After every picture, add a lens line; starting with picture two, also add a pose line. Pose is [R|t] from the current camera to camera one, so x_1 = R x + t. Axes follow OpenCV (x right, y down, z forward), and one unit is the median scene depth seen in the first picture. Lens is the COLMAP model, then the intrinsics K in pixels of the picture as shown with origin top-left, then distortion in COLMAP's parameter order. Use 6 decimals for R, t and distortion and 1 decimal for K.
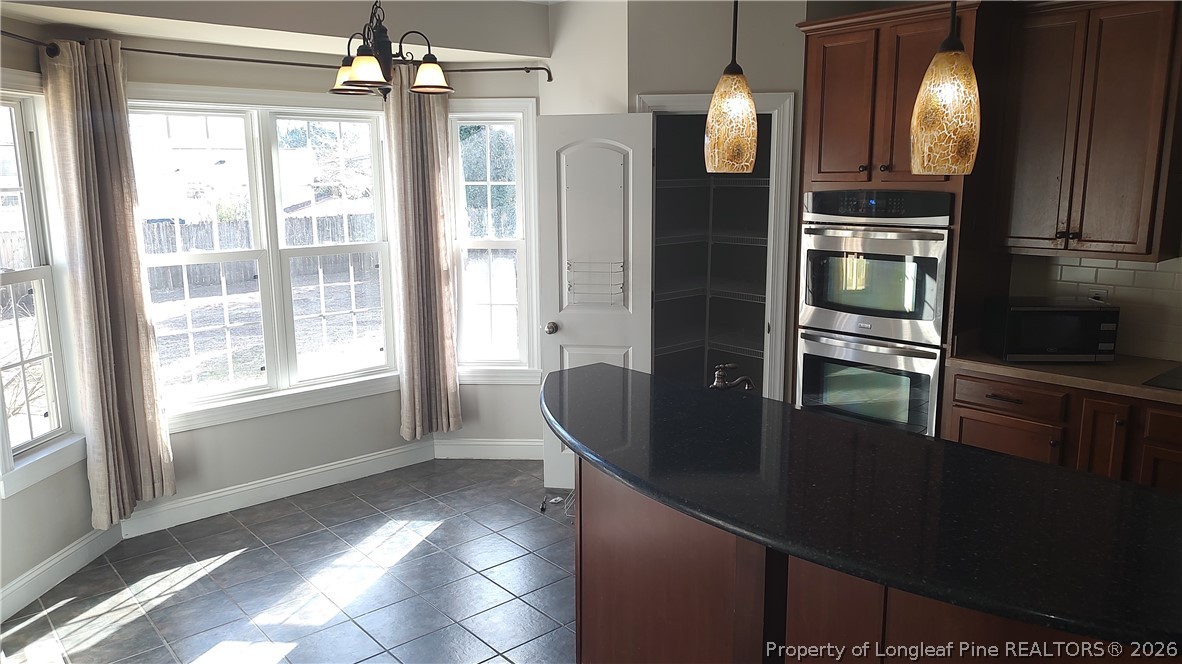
lens RADIAL K [[841.1, 0, 589.0], [0, 841.1, 332.9], [0, 0, 1]] dist [0.047045, -0.055350]
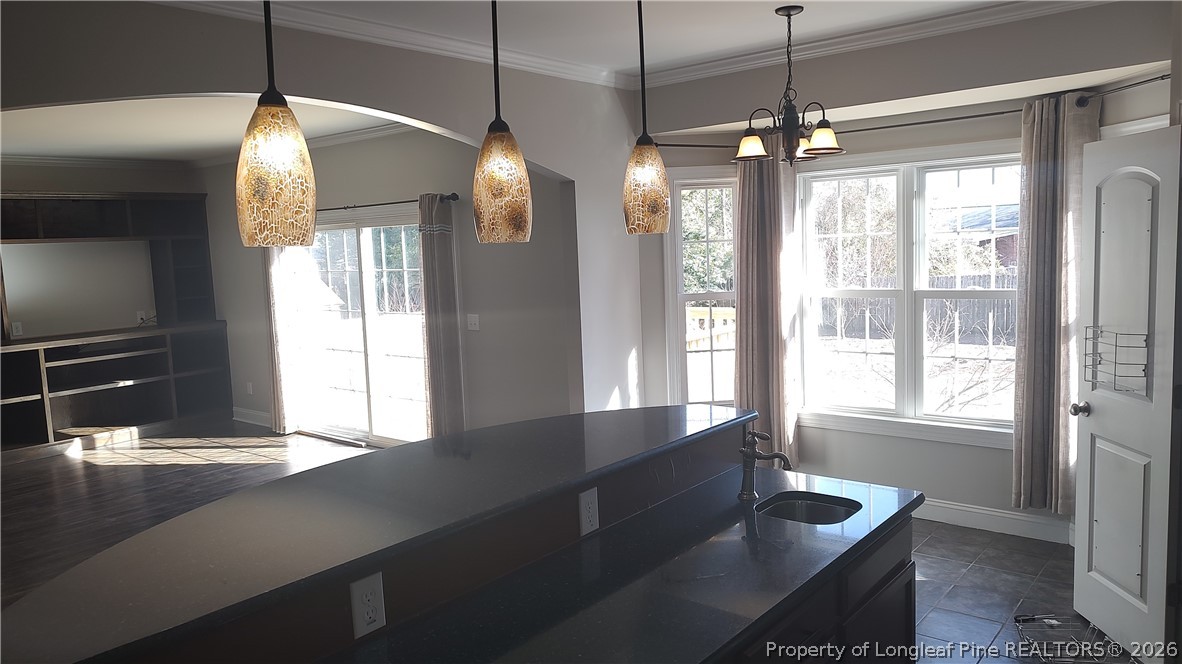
lens RADIAL K [[847.0, 0, 592.3], [0, 847.0, 330.8], [0, 0, 1]] dist [0.002873, 0.000845]
pose [[0.164012, 0.105684, -0.980781, 0.664156], [-0.143704, 0.986198, 0.082237, -0.078796], [0.975935, 0.127454, 0.176935, 0.410512]]
